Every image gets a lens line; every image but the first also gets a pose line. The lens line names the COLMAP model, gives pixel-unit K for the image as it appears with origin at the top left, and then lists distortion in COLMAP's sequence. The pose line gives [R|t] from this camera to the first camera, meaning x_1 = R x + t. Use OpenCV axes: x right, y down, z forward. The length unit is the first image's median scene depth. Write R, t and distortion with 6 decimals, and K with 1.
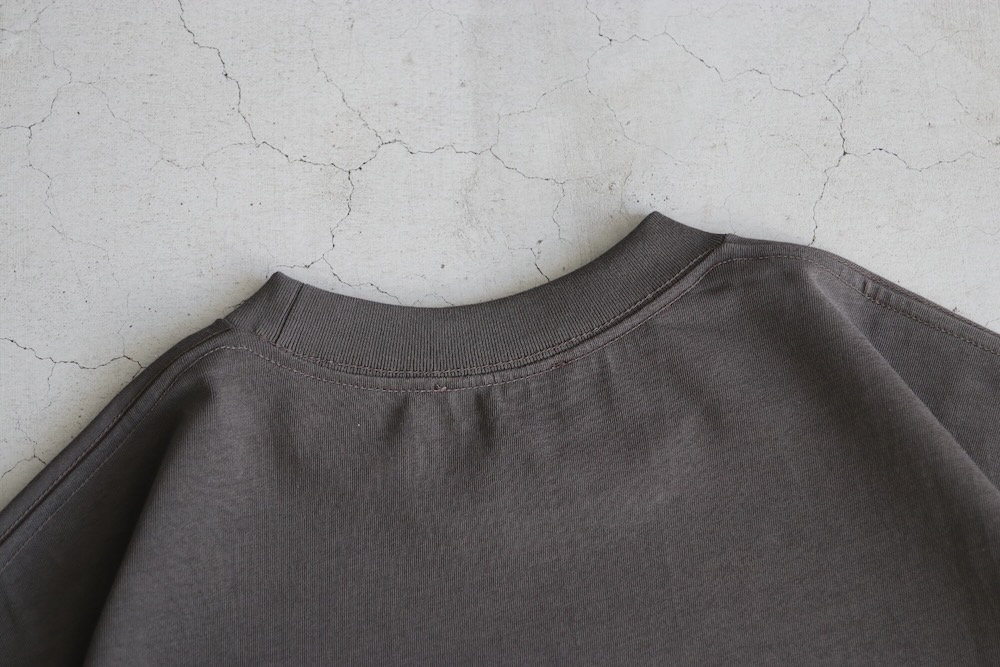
lens RADIAL K [[2514.9, 0, 502.7], [0, 2514.9, 341.0], [0, 0, 1]] dist [0.162907, 0.000000]
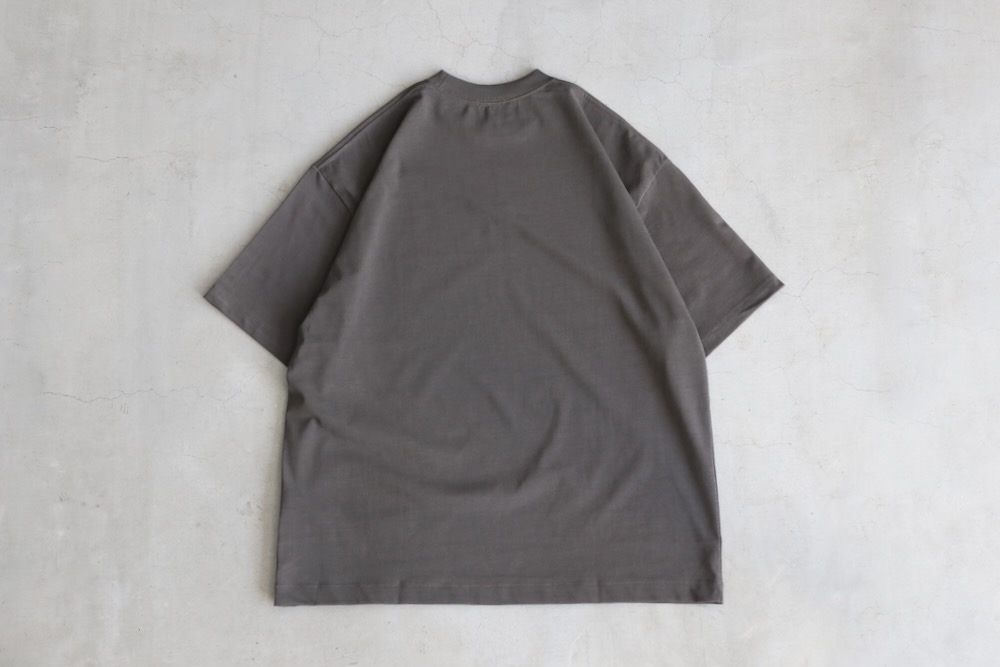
lens RADIAL K [[1487.0, 0, 497.4], [0, 1487.0, 329.8], [0, 0, 1]] dist [-0.026203, 0.000000]
pose [[0.986337, 0.159473, -0.041327, 0.165365], [-0.152027, 0.977746, 0.144569, 0.022950], [0.063462, -0.136311, 0.988631, -1.427658]]
